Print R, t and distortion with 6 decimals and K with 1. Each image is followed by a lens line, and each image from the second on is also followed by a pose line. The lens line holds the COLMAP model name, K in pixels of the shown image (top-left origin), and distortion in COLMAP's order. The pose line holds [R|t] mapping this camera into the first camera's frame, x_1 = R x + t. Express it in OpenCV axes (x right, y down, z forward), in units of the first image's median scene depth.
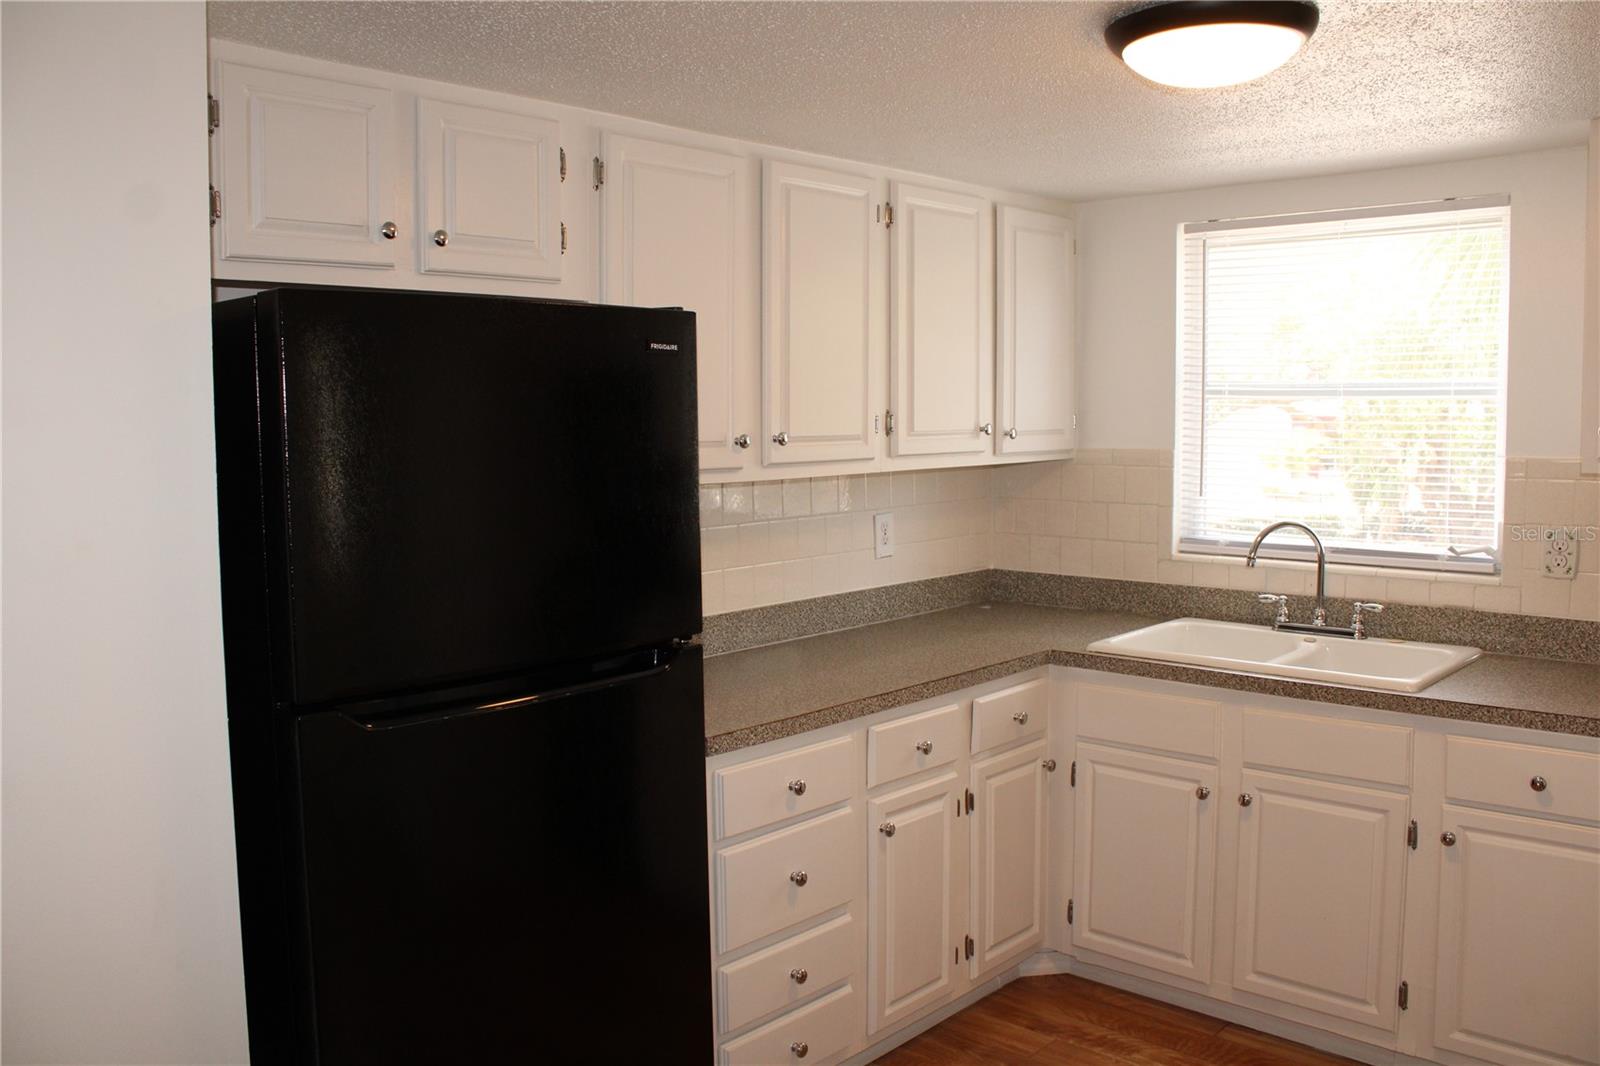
lens RADIAL K [[1338.6, 0, 796.9], [0, 1338.6, 528.6], [0, 0, 1]] dist [-0.165074, 0.129536]
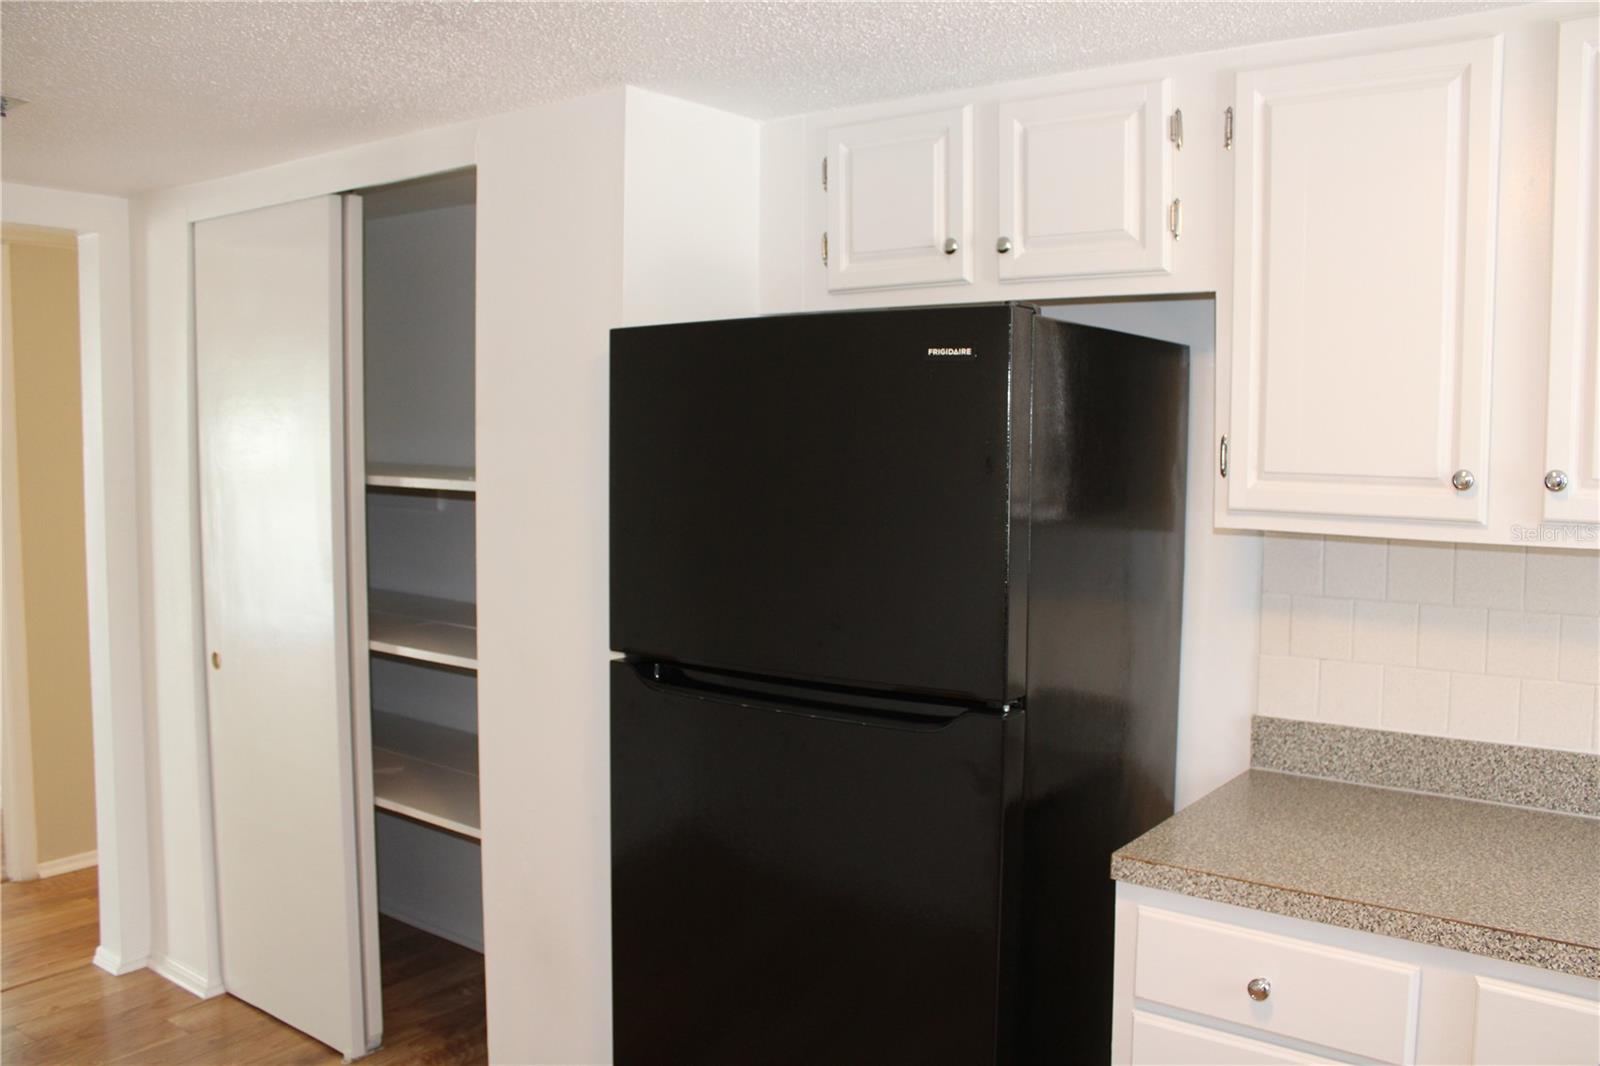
lens RADIAL K [[1324.7, 0, 808.7], [0, 1324.7, 532.0], [0, 0, 1]] dist [-0.169557, 0.140313]
pose [[0.097548, 0.086050, -0.991504, 0.491565], [-0.091116, 0.992843, 0.077202, -0.053204], [0.991051, 0.082811, 0.104690, 0.558736]]
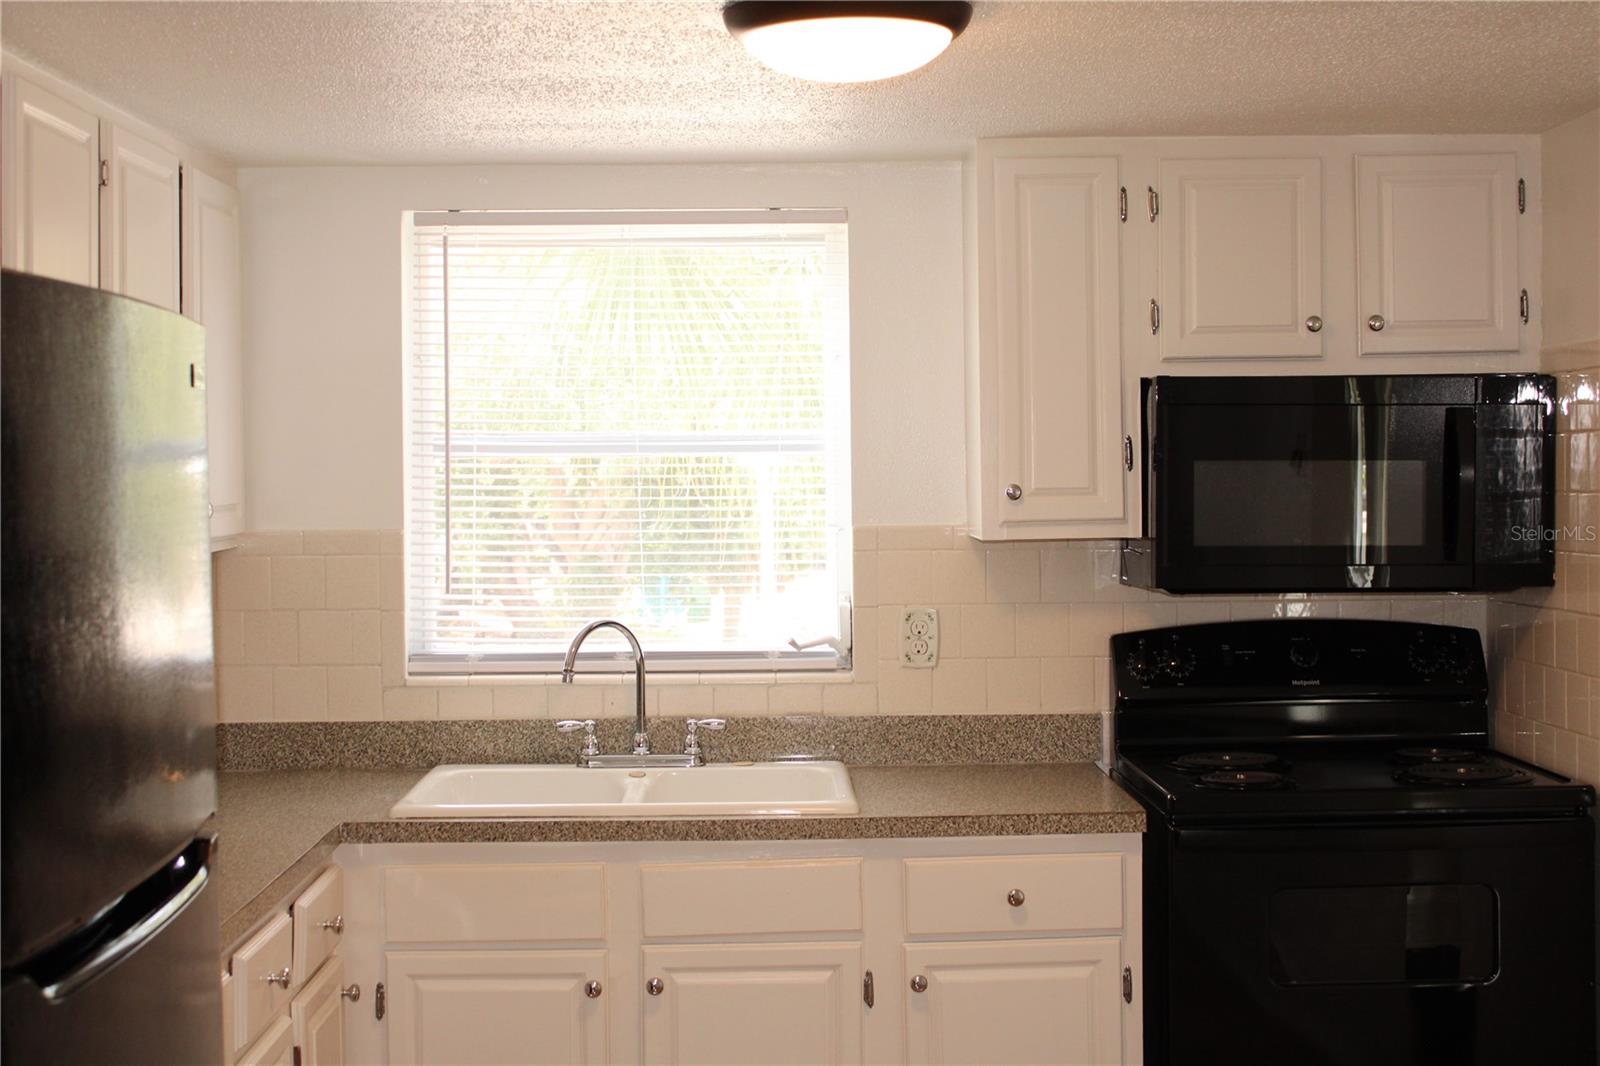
lens RADIAL K [[2250.2, 0, 801.5], [0, 2250.2, 496.3], [0, 0, 1]] dist [-0.023430, -0.024526]
pose [[0.720031, -0.011090, 0.693854, -0.455546], [0.063886, 0.996685, -0.050365, -0.003785], [-0.690995, 0.080592, 0.718353, -0.013429]]
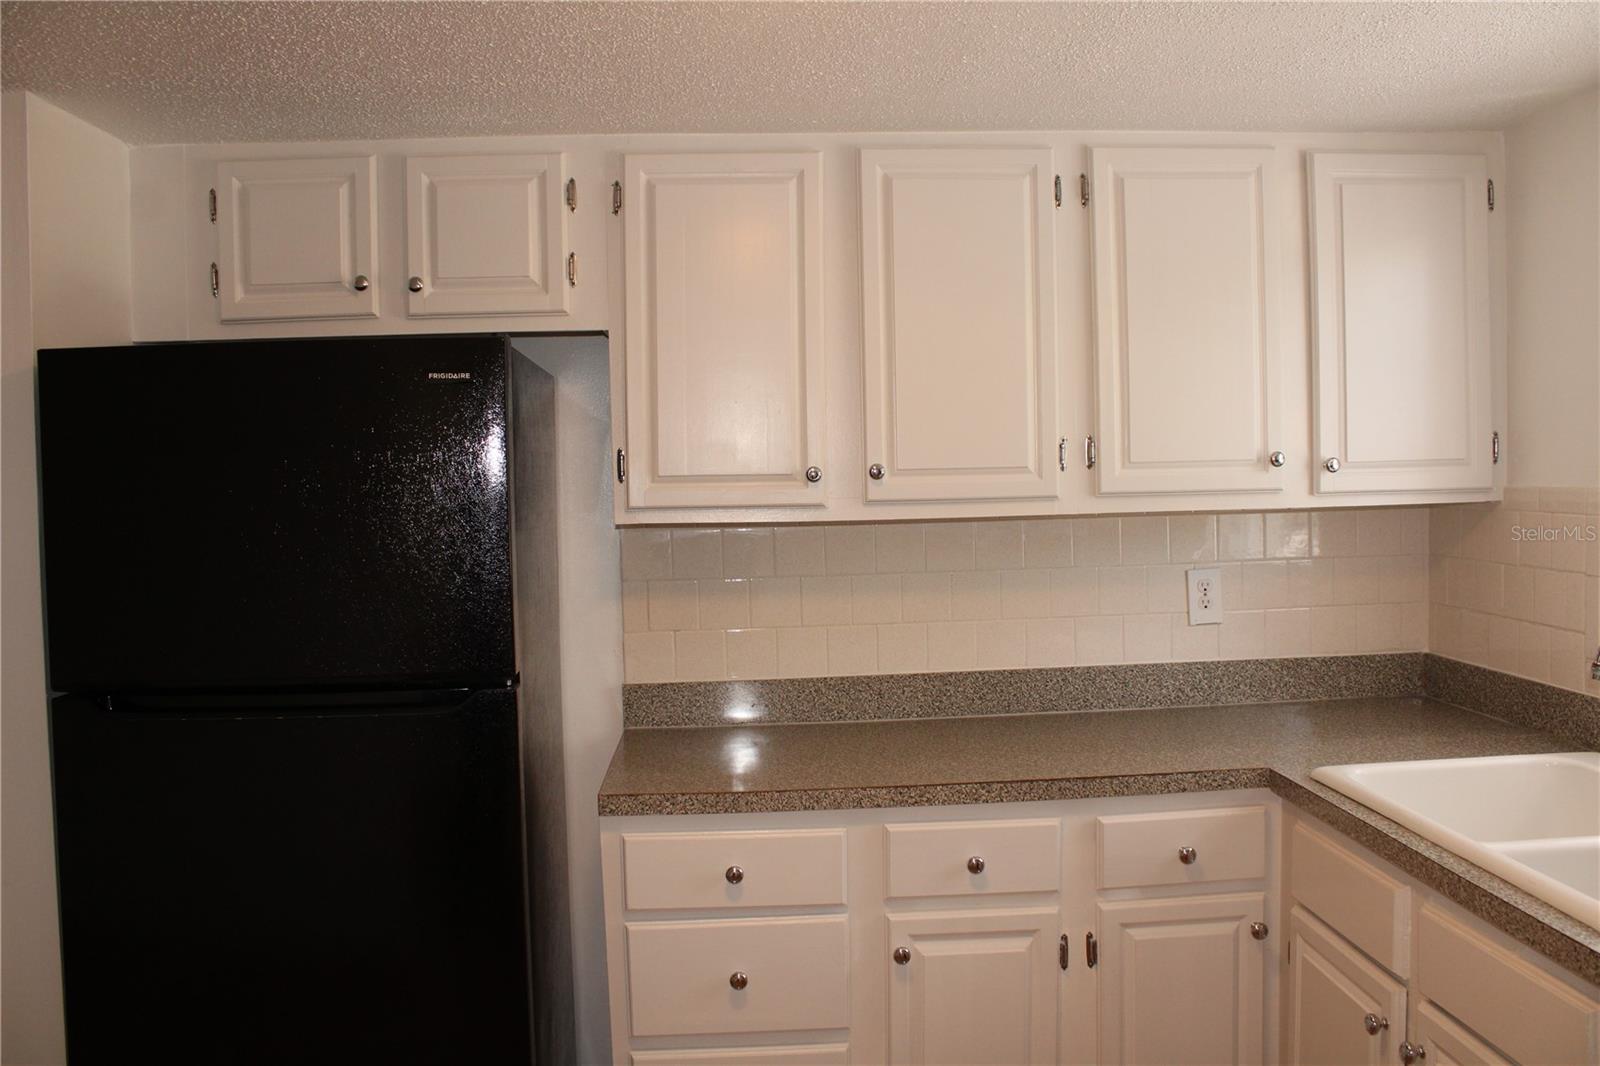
lens RADIAL K [[1338.6, 0, 796.9], [0, 1338.6, 528.6], [0, 0, 1]] dist [-0.165074, 0.129536]
pose [[0.715258, 0.024522, -0.698430, 0.508021], [-0.045936, 0.998873, -0.011971, -0.016999], [0.697349, 0.040646, 0.715578, 0.330052]]
